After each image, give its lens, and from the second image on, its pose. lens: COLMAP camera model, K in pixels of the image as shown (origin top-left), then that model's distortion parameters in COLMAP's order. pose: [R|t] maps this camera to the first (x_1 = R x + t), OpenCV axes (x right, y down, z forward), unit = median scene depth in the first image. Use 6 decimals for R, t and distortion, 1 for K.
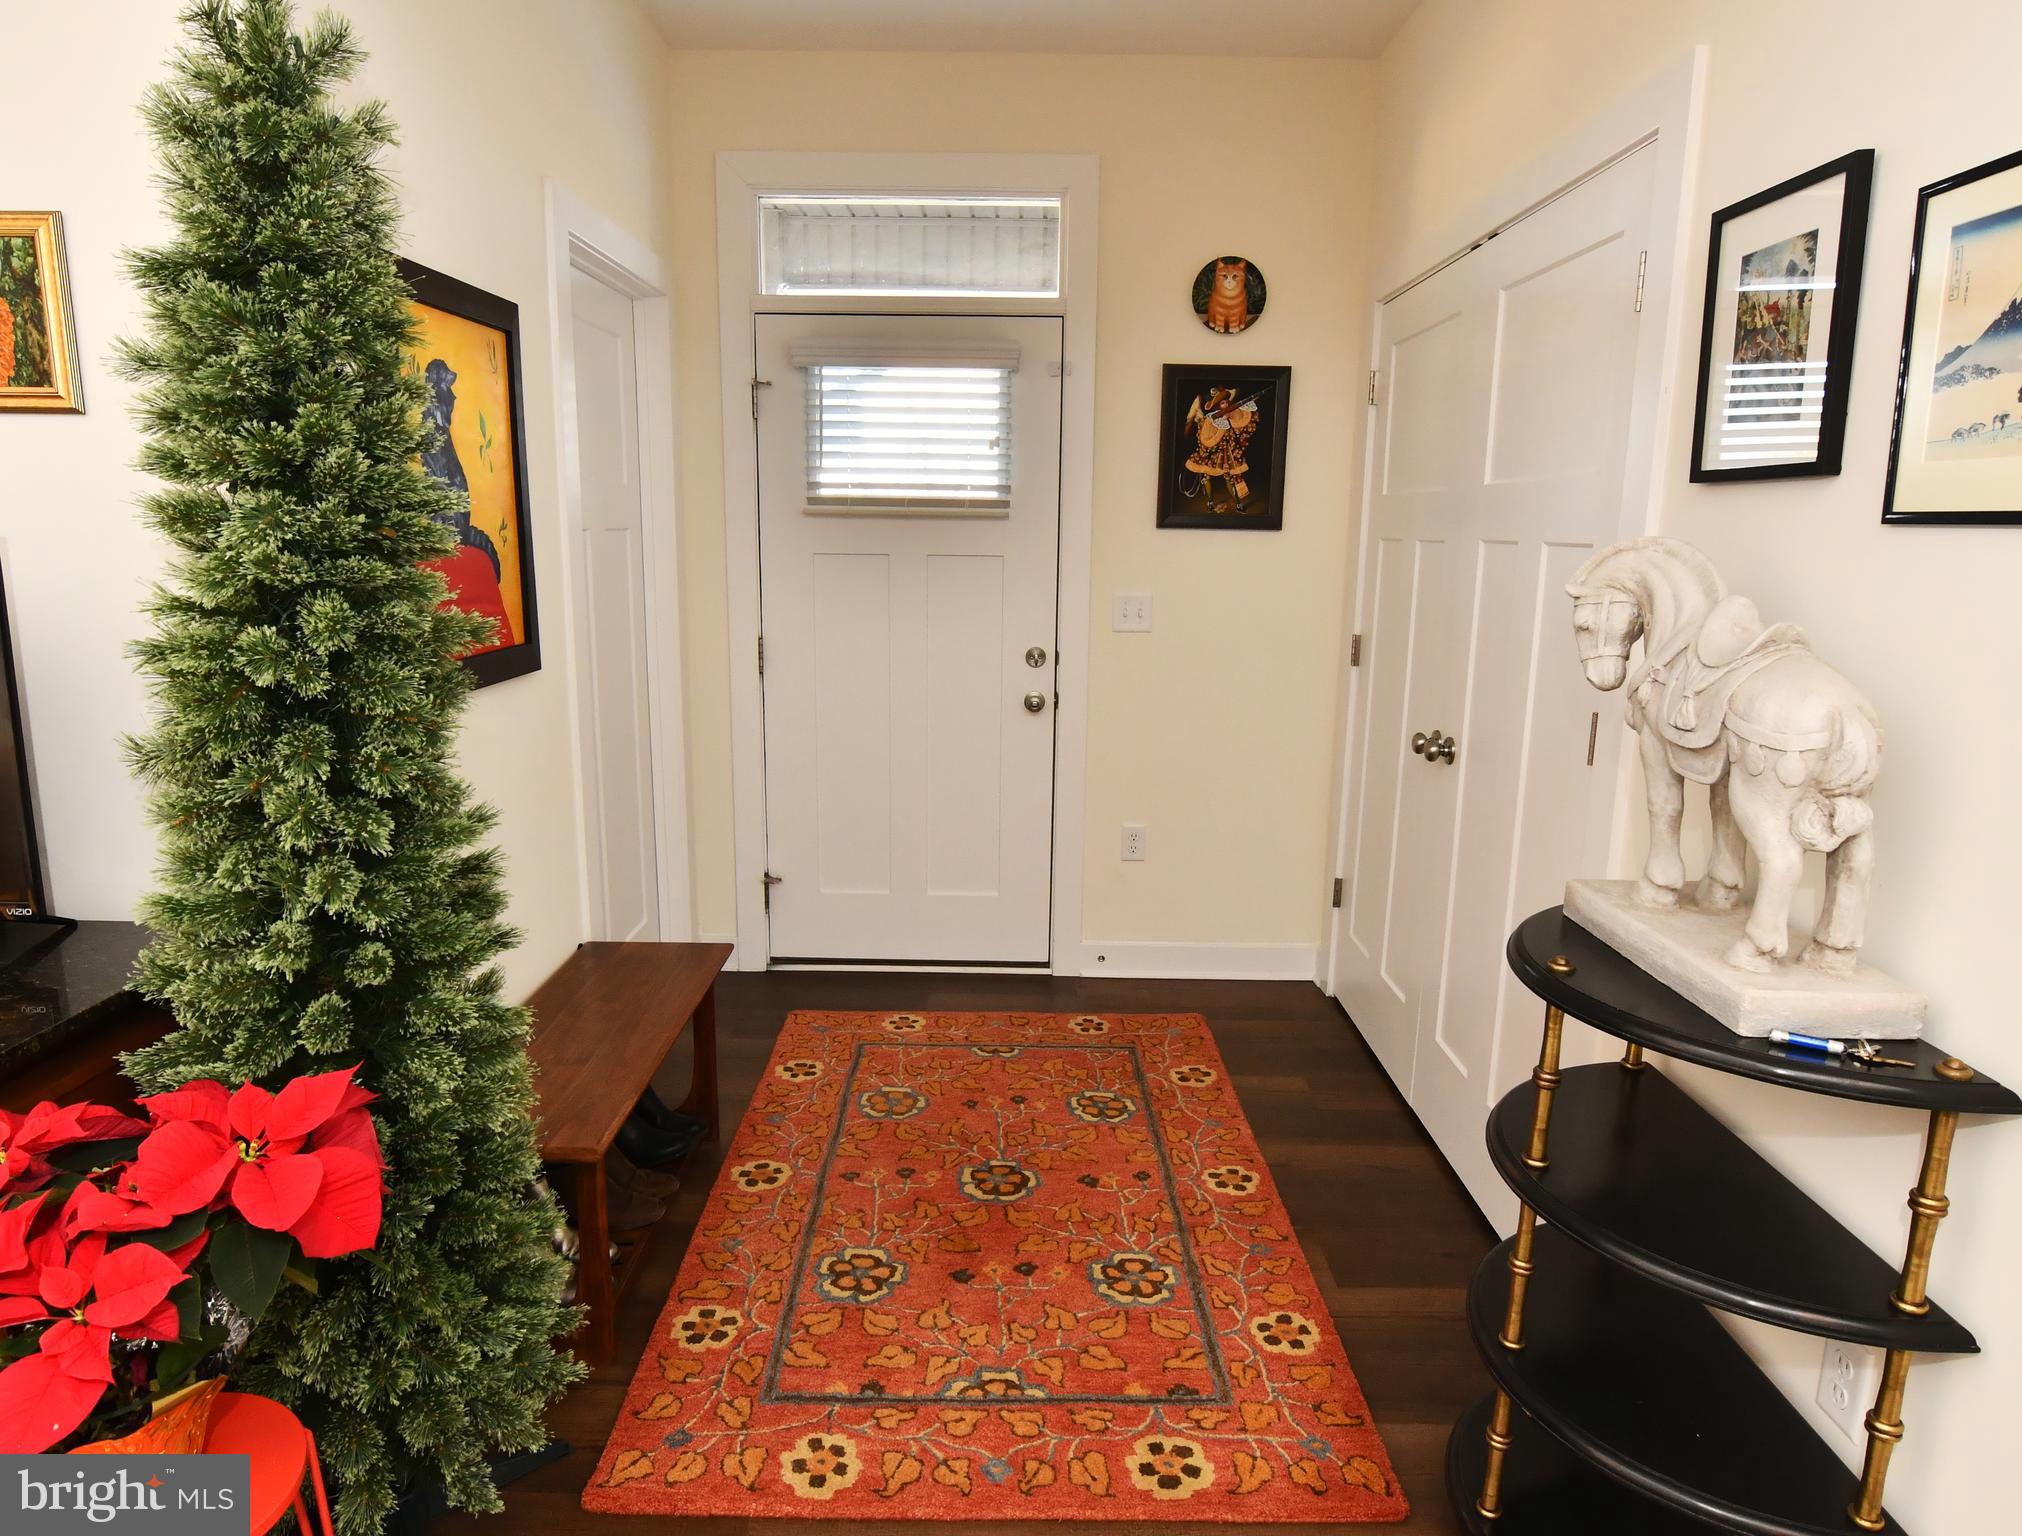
lens RADIAL K [[1248.7, 0, 1006.5], [0, 1248.7, 768.9], [0, 0, 1]] dist [-0.029895, -0.000270]
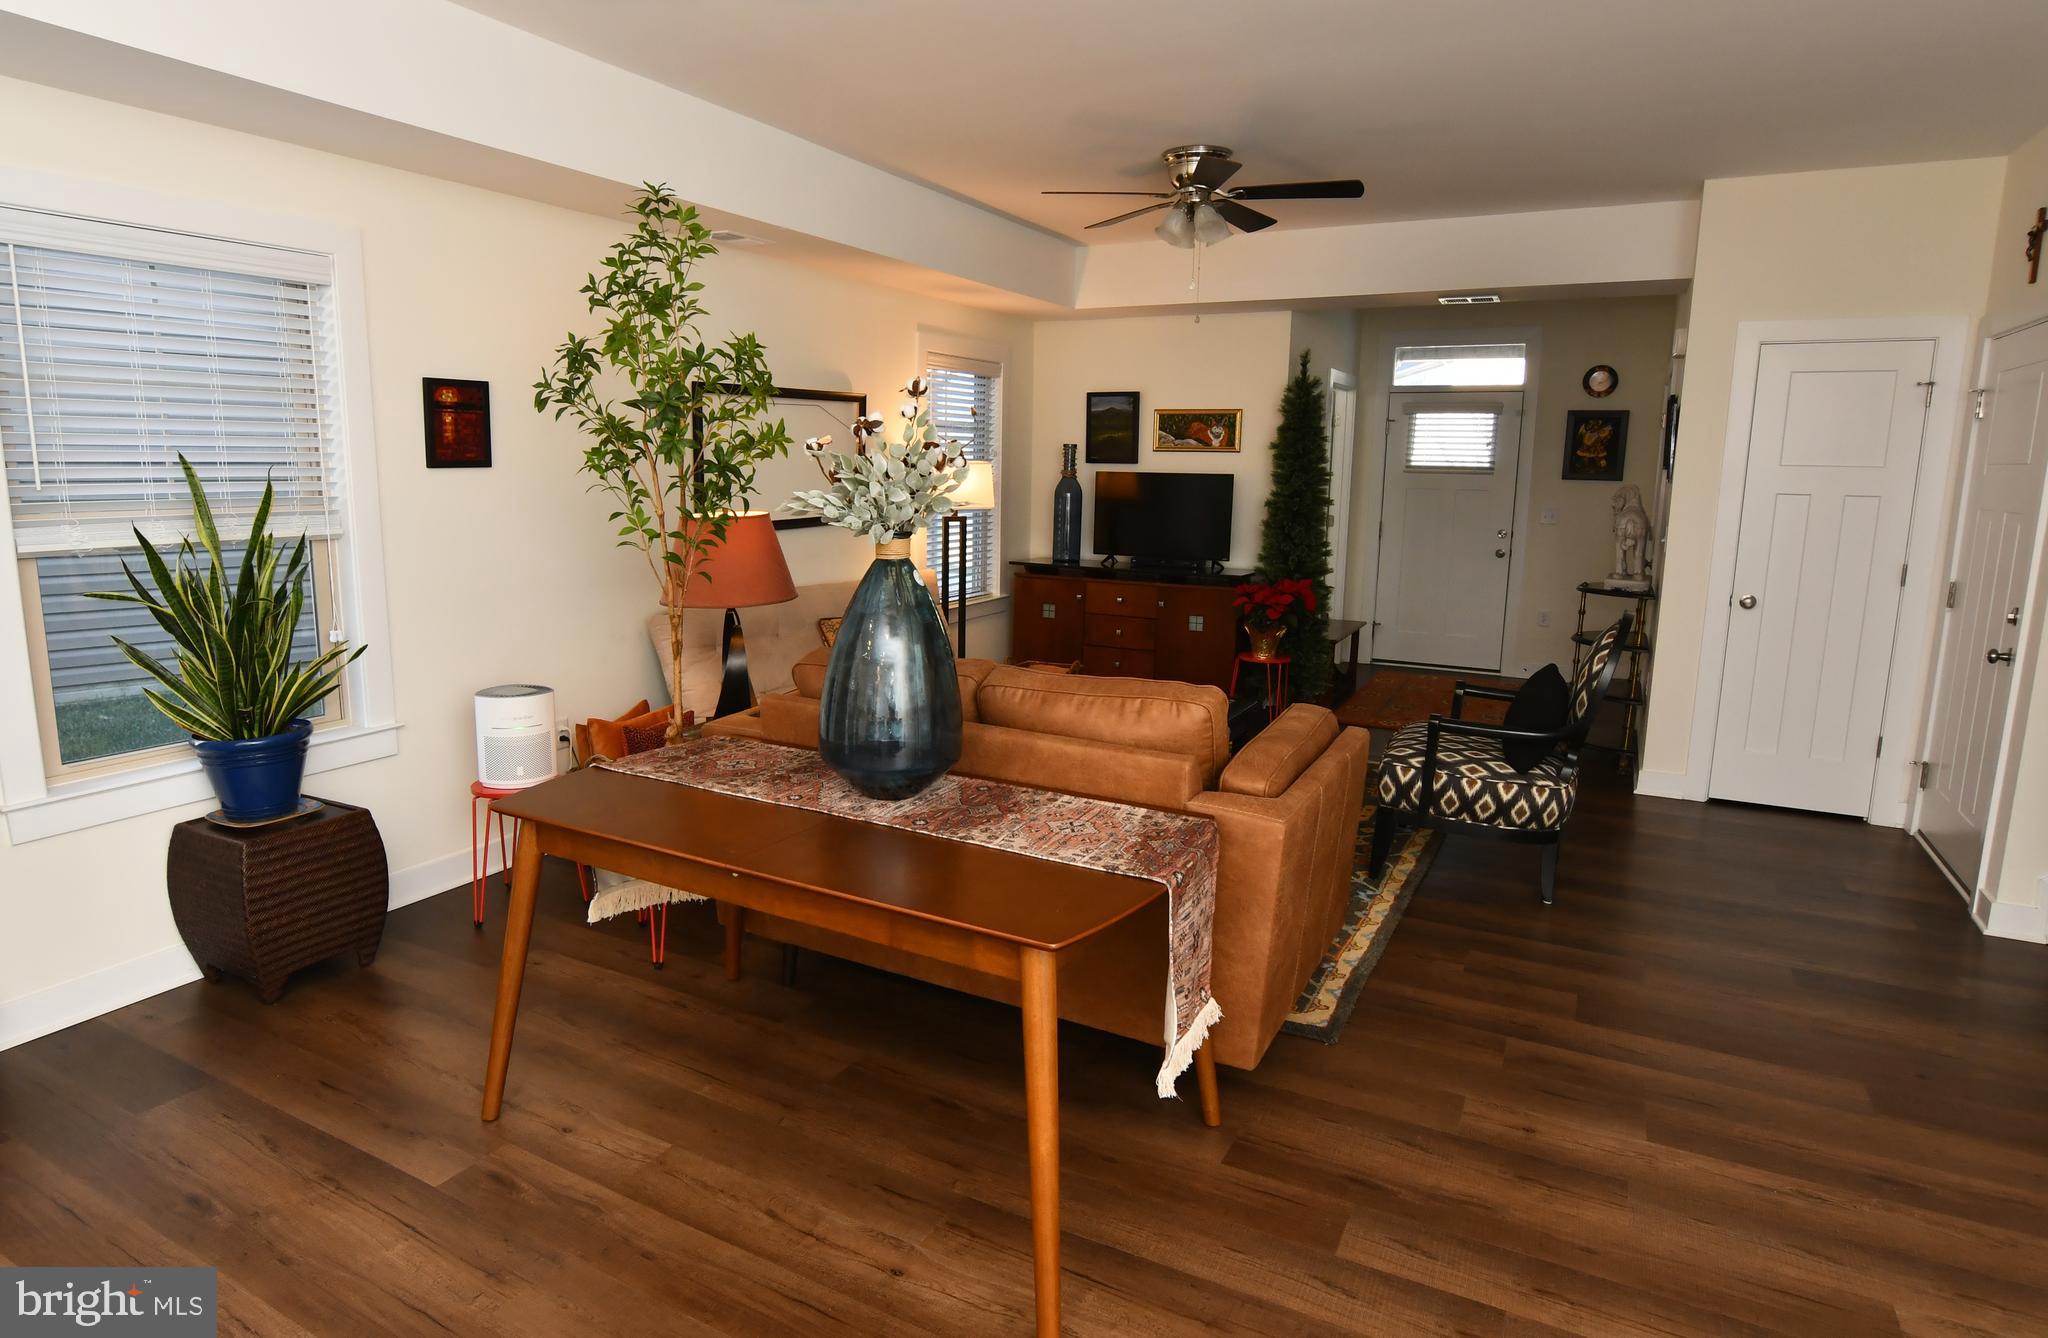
lens RADIAL K [[1124.5, 0, 1004.2], [0, 1124.5, 651.8], [0, 0, 1]] dist [-0.013313, -0.000164]
pose [[0.884249, 0.076011, -0.460787, 0.192091], [-0.091119, 0.995784, -0.010594, 0.248709], [0.458039, 0.051354, 0.887447, -1.341344]]
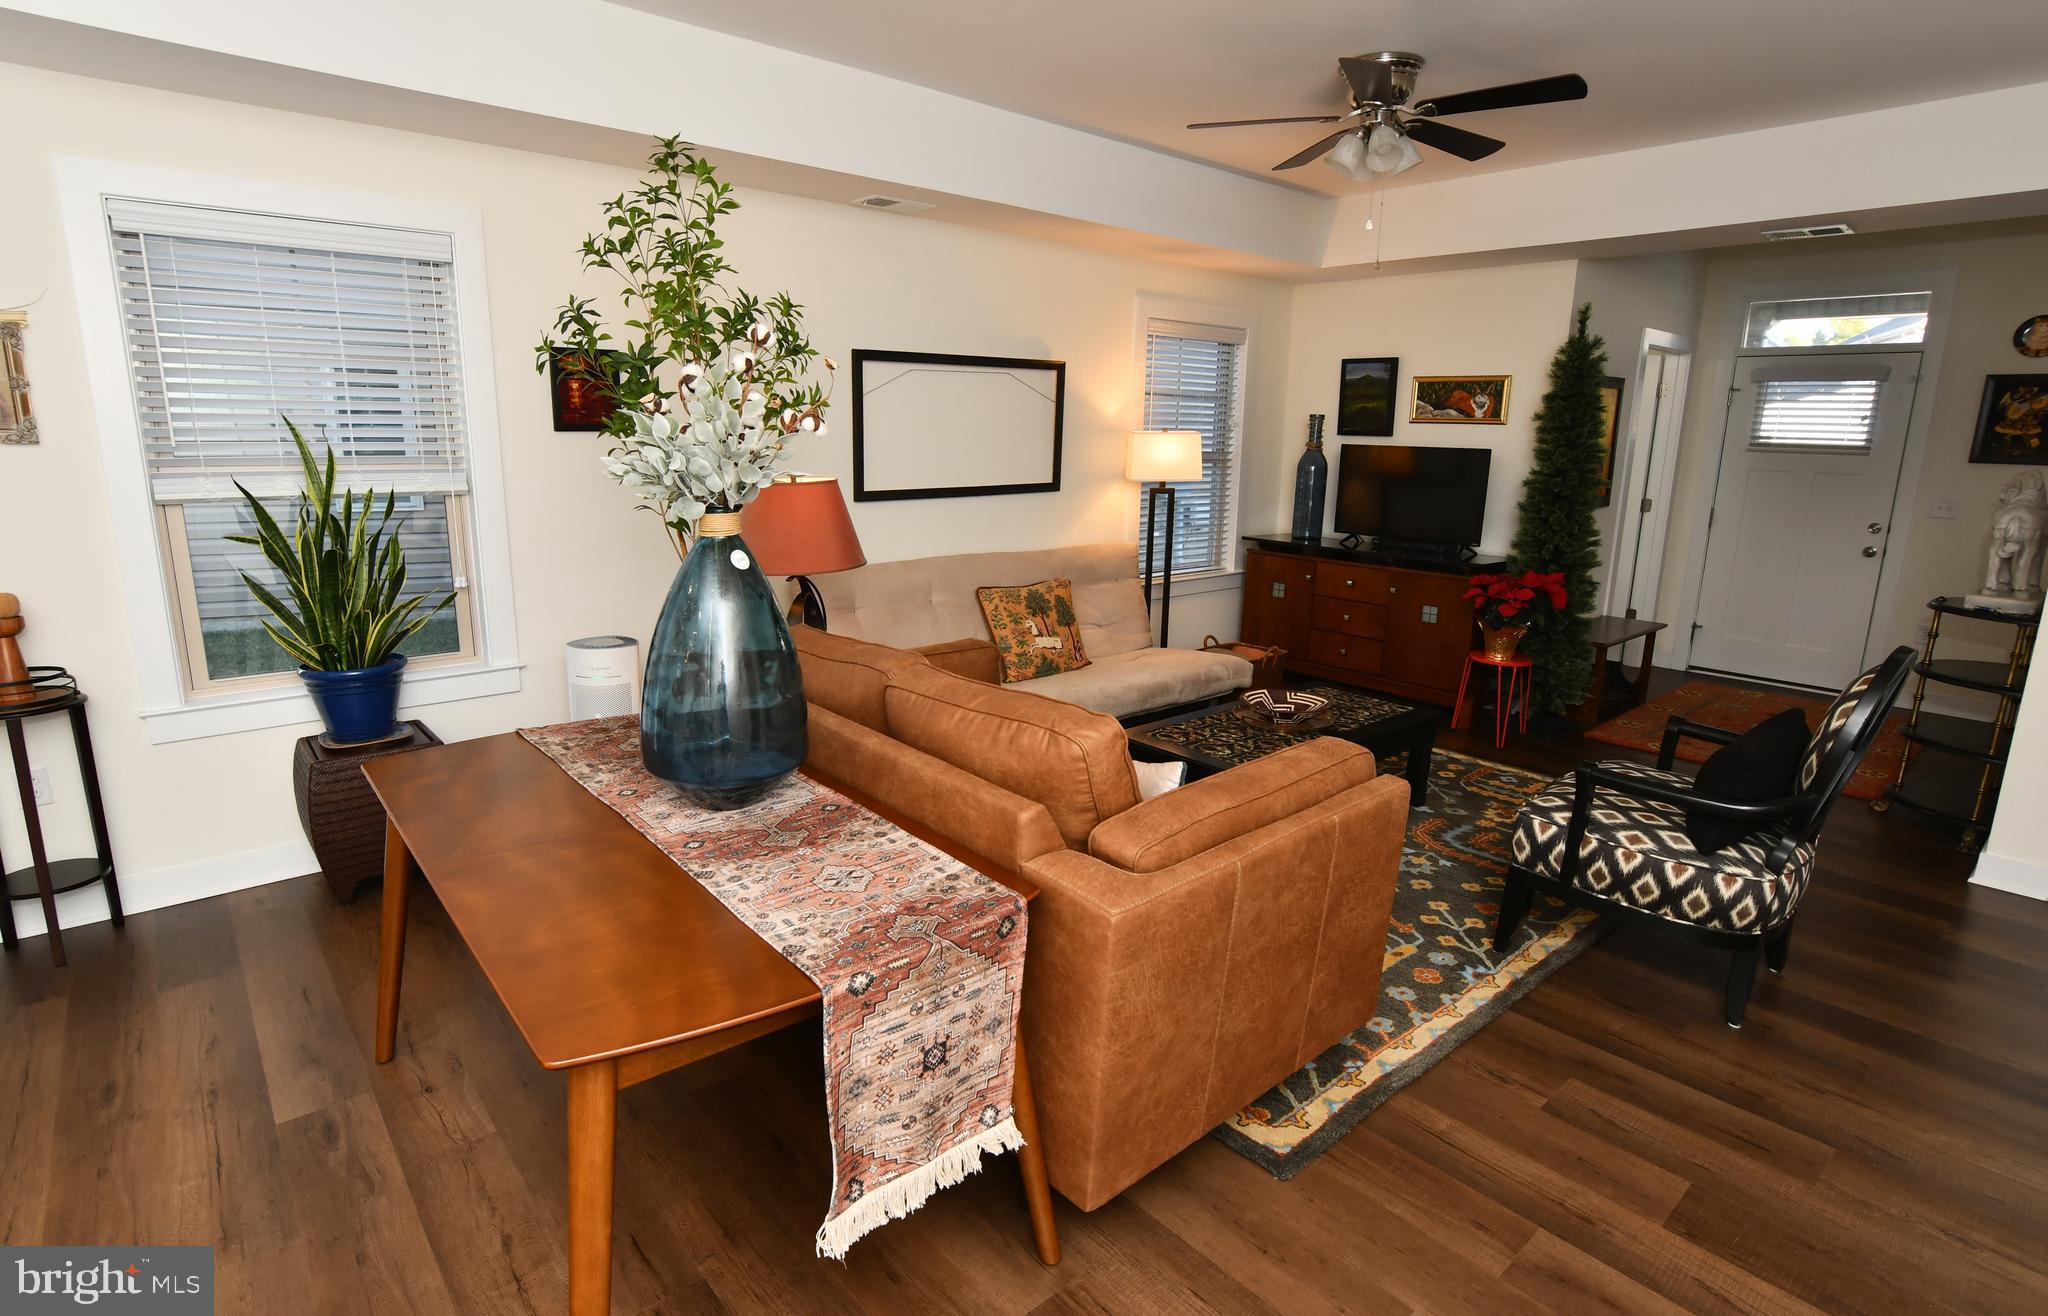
lens RADIAL K [[1017.1, 0, 1025.6], [0, 1017.1, 649.5], [0, 0, 1]] dist [-0.018714, 0.003482]
pose [[0.671028, 0.157746, -0.724457, 0.309062], [-0.153649, 0.985479, 0.072265, 0.191477], [0.725337, 0.062820, 0.685522, -1.039576]]
